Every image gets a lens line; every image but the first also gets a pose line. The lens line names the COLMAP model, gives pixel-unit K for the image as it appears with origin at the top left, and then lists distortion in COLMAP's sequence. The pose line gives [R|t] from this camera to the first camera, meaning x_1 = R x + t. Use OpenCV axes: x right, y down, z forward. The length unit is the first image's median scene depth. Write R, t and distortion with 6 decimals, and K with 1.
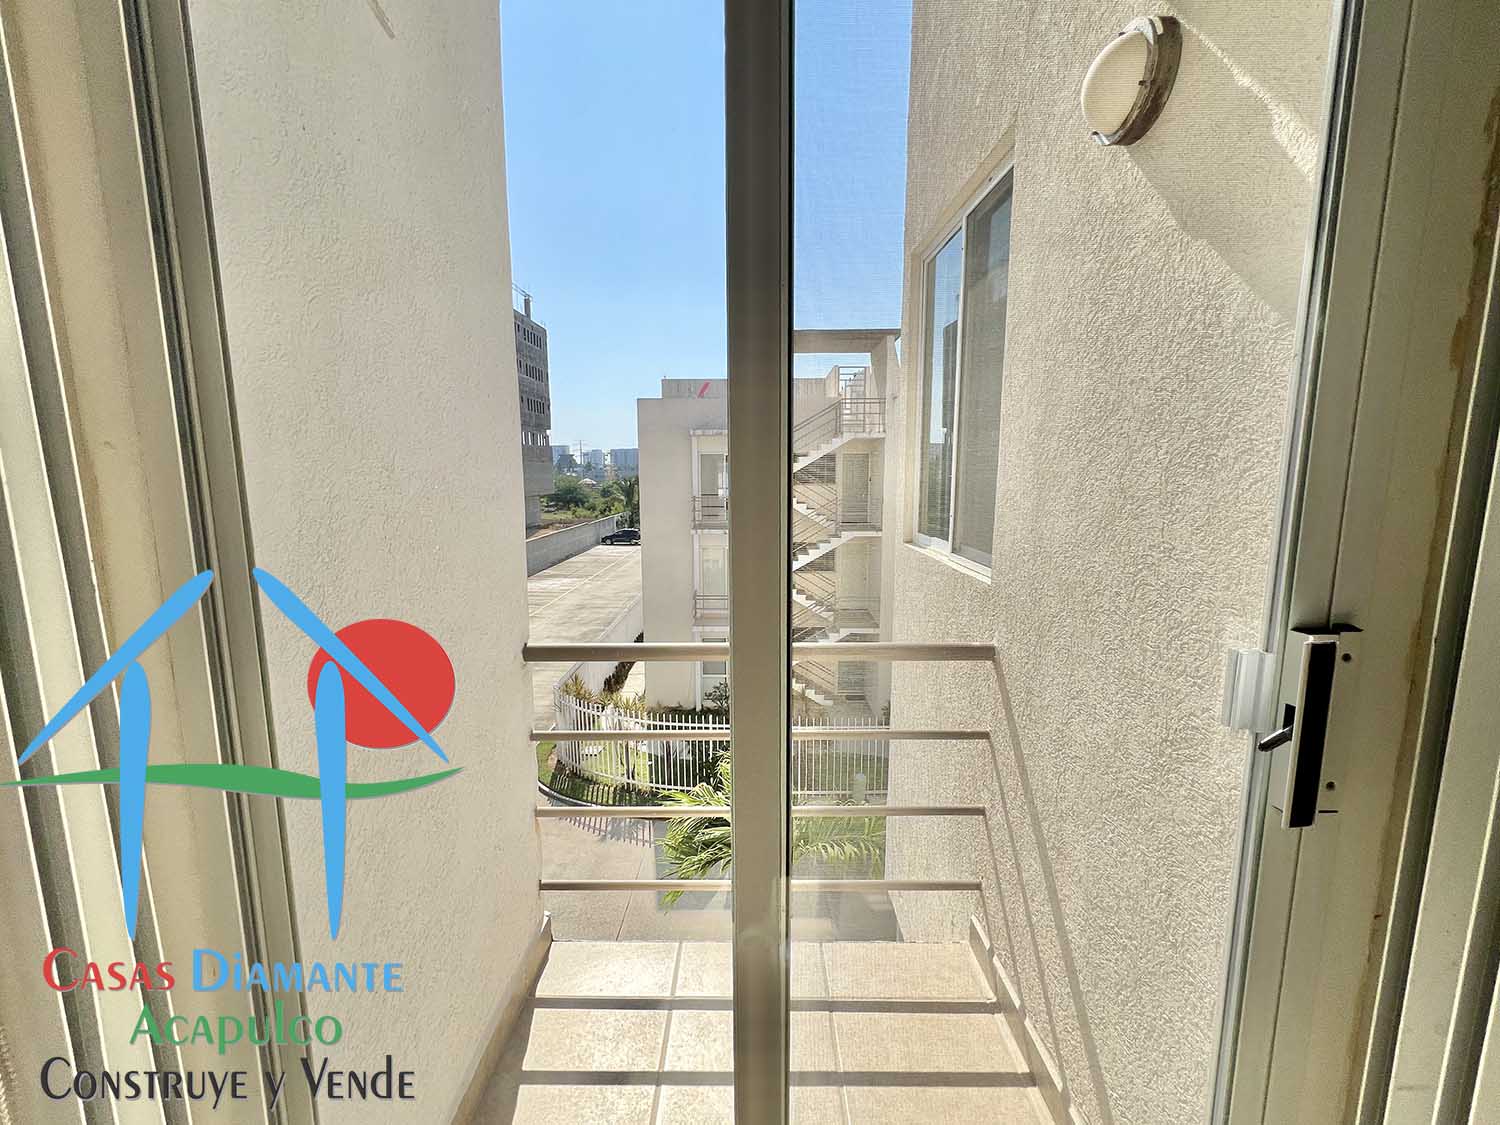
lens RADIAL K [[618.3, 0, 745.7], [0, 618.3, 561.9], [0, 0, 1]] dist [0.002146, 0.000447]
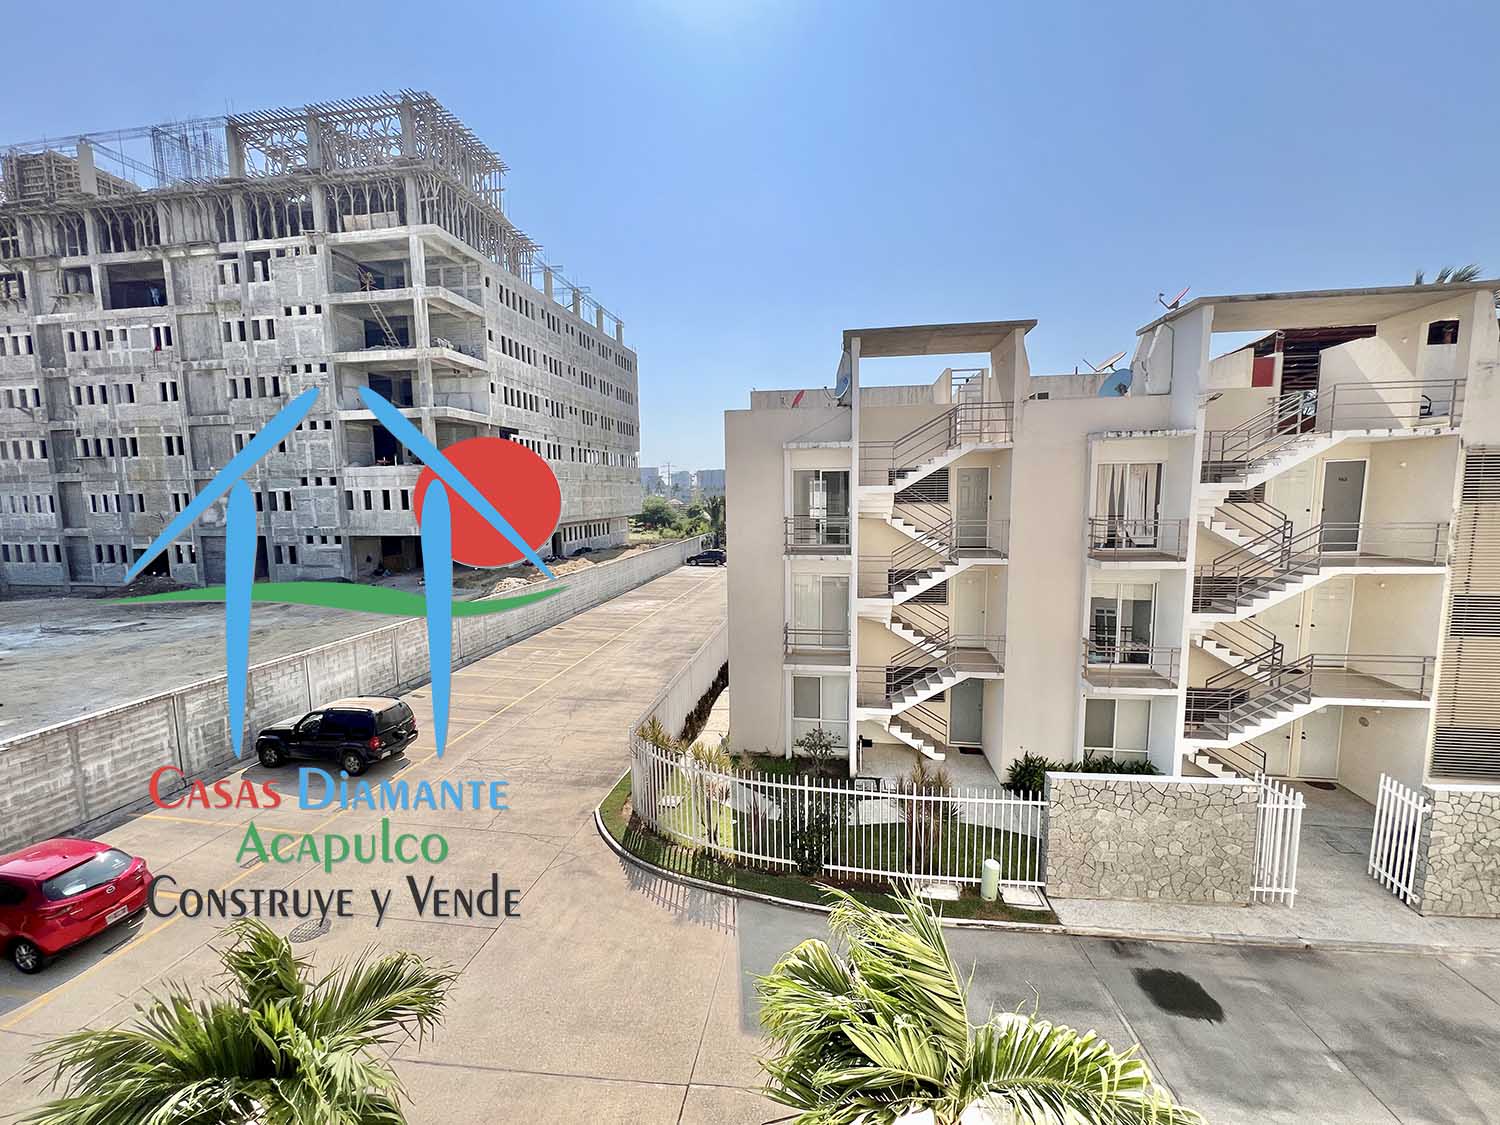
lens RADIAL K [[618.3, 0, 755.8], [0, 618.3, 565.4], [0, 0, 1]] dist [0.002146, 0.000447]
pose [[0.992838, 0.006235, -0.119304, -0.020856], [-0.009289, 0.999643, -0.025054, -0.014884], [0.119105, 0.025983, 0.992542, 0.115489]]
